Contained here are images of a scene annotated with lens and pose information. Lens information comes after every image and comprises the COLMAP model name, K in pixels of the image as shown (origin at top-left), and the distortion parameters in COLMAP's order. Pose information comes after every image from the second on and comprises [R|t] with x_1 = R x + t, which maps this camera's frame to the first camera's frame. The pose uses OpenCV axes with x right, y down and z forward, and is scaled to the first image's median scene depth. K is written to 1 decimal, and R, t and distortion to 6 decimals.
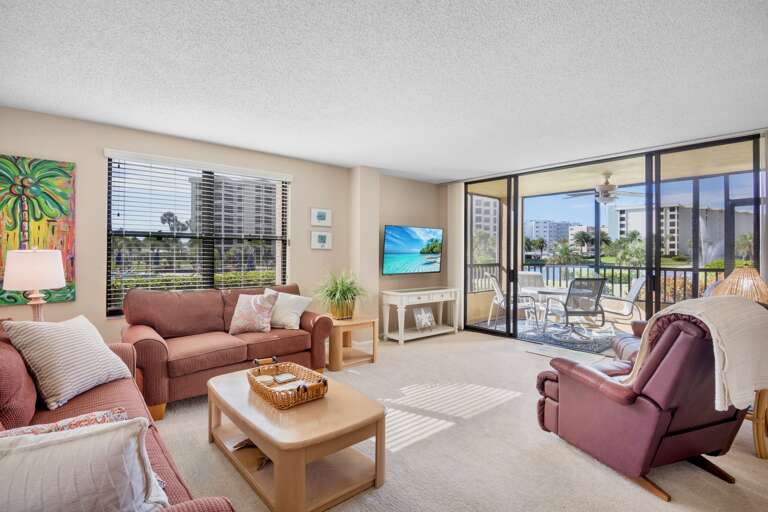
lens RADIAL K [[380.6, 0, 389.4], [0, 380.6, 254.3], [0, 0, 1]] dist [-0.023034, -0.001473]
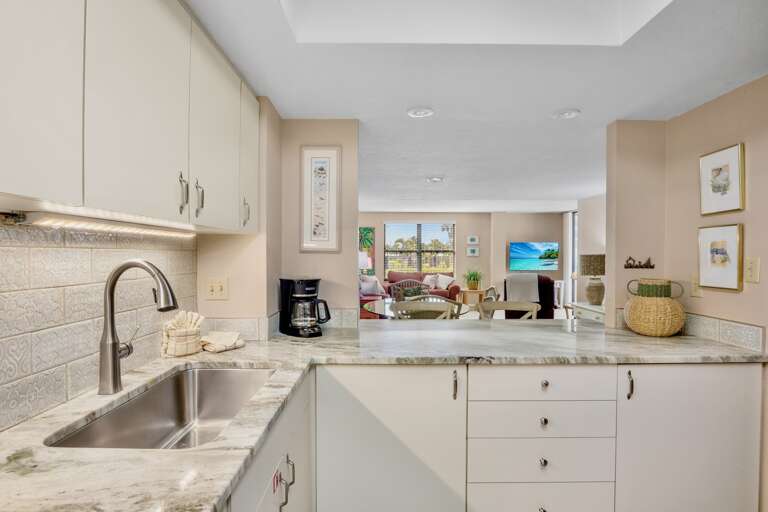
lens RADIAL K [[380.6, 0, 386.7], [0, 380.6, 257.0], [0, 0, 1]] dist [-0.023034, -0.001473]
pose [[0.772929, -0.000692, -0.634492, 0.647277], [-0.001396, 0.999995, -0.002790, -0.003197], [0.634491, 0.003042, 0.772924, -0.717939]]
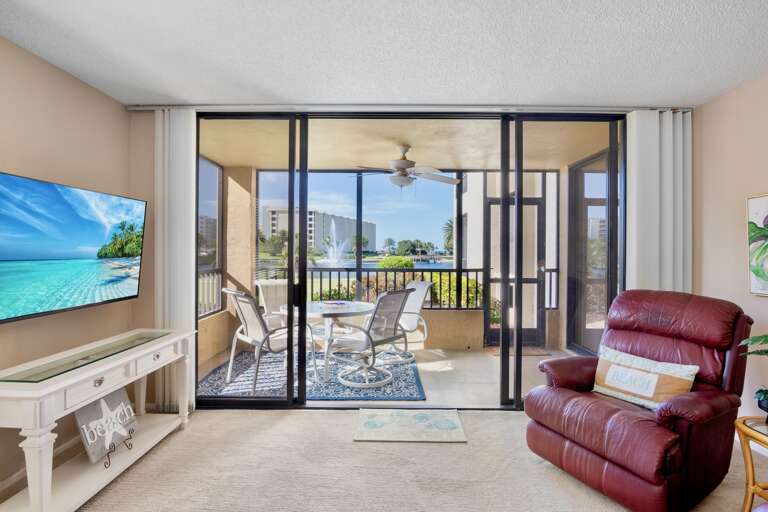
lens RADIAL K [[380.6, 0, 379.0], [0, 380.6, 250.6], [0, 0, 1]] dist [-0.023034, -0.001473]
pose [[0.667348, -0.002979, 0.744740, -0.011001], [0.004180, 0.999991, 0.000254, -0.008757], [-0.744734, 0.002944, 0.667355, 0.550386]]
